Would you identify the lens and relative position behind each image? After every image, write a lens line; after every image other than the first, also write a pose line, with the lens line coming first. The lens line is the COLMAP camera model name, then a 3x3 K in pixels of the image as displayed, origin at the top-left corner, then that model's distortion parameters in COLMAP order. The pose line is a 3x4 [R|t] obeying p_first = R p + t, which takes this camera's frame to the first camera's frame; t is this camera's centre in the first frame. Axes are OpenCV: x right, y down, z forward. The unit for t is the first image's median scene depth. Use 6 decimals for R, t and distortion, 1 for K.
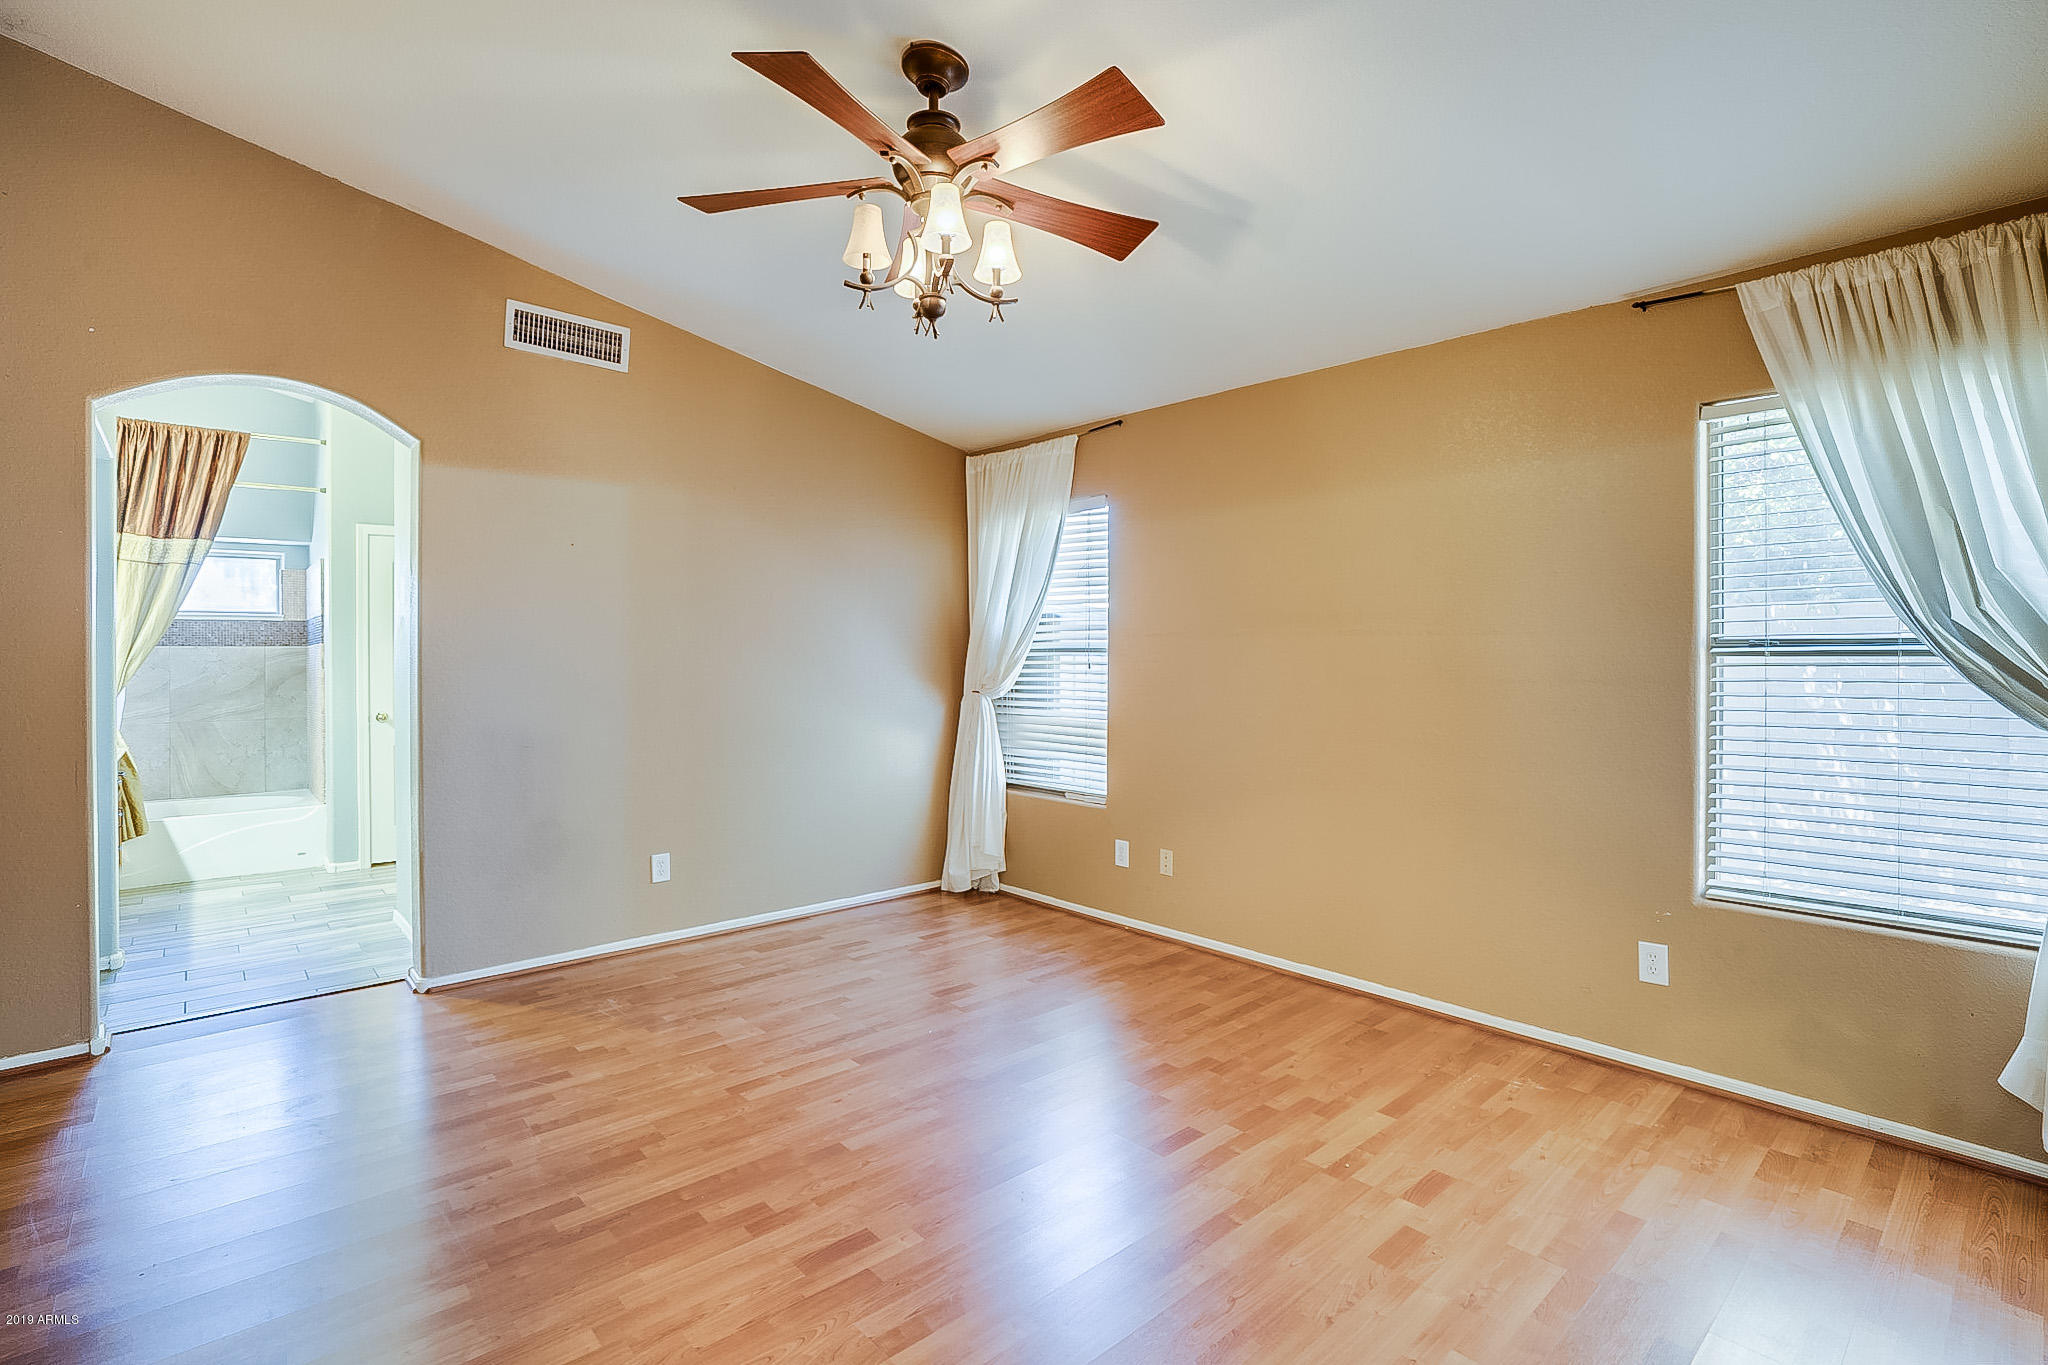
lens RADIAL K [[958.7, 0, 1028.0], [0, 958.7, 663.5], [0, 0, 1]] dist [-0.043395, 0.002823]
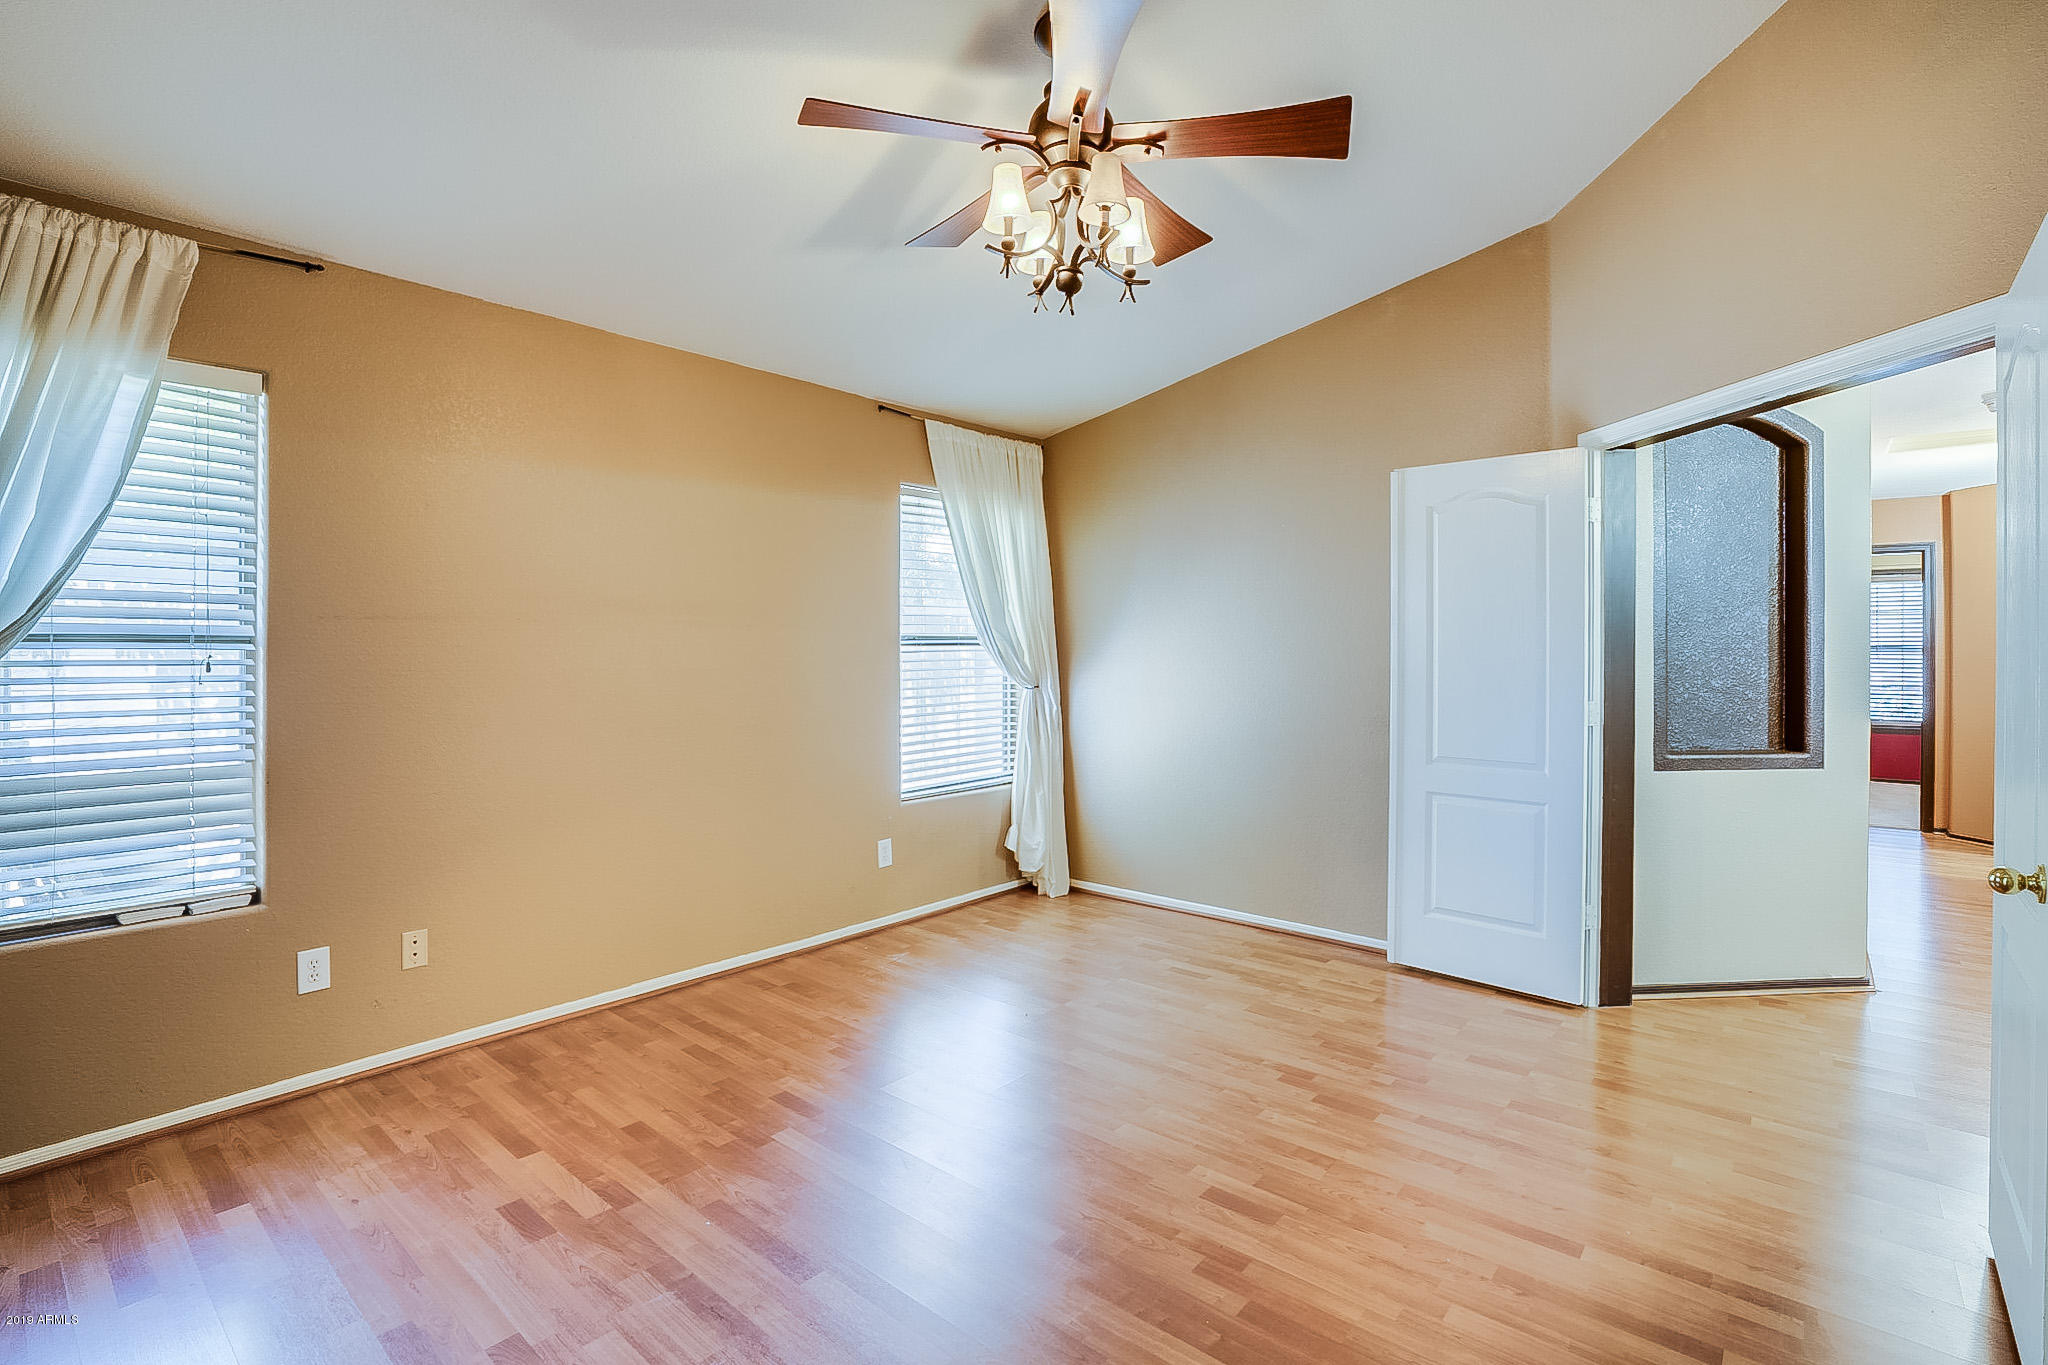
lens RADIAL K [[958.7, 0, 1030.3], [0, 958.7, 654.9], [0, 0, 1]] dist [-0.043395, 0.002823]
pose [[-0.133414, -0.013000, 0.990975, -0.856153], [0.009140, 0.999855, 0.014347, -0.013652], [-0.991018, 0.010971, -0.133276, 0.960939]]
